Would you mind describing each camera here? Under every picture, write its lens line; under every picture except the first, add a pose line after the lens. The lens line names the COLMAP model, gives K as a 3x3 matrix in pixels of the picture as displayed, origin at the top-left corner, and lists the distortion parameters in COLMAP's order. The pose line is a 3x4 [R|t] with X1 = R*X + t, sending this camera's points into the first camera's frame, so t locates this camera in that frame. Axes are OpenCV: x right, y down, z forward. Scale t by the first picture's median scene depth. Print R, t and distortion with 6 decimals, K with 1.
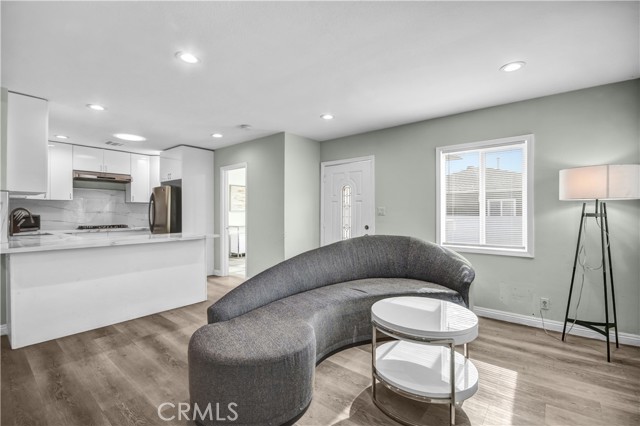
lens RADIAL K [[286.7, 0, 322.0], [0, 286.7, 210.2], [0, 0, 1]] dist [-0.011411, -0.000044]
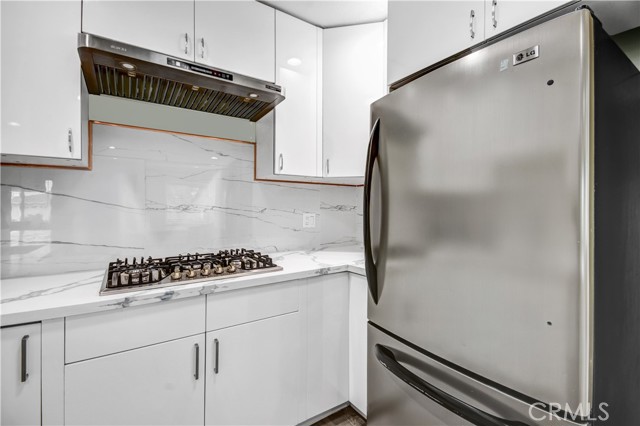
lens RADIAL K [[286.7, 0, 318.4], [0, 286.7, 210.8], [0, 0, 1]] dist [-0.011411, -0.000044]
pose [[0.954969, 0.001880, -0.296700, -0.566108], [0.001081, 0.999951, 0.009814, 0.007581], [0.296704, -0.009693, 0.954920, 0.765571]]
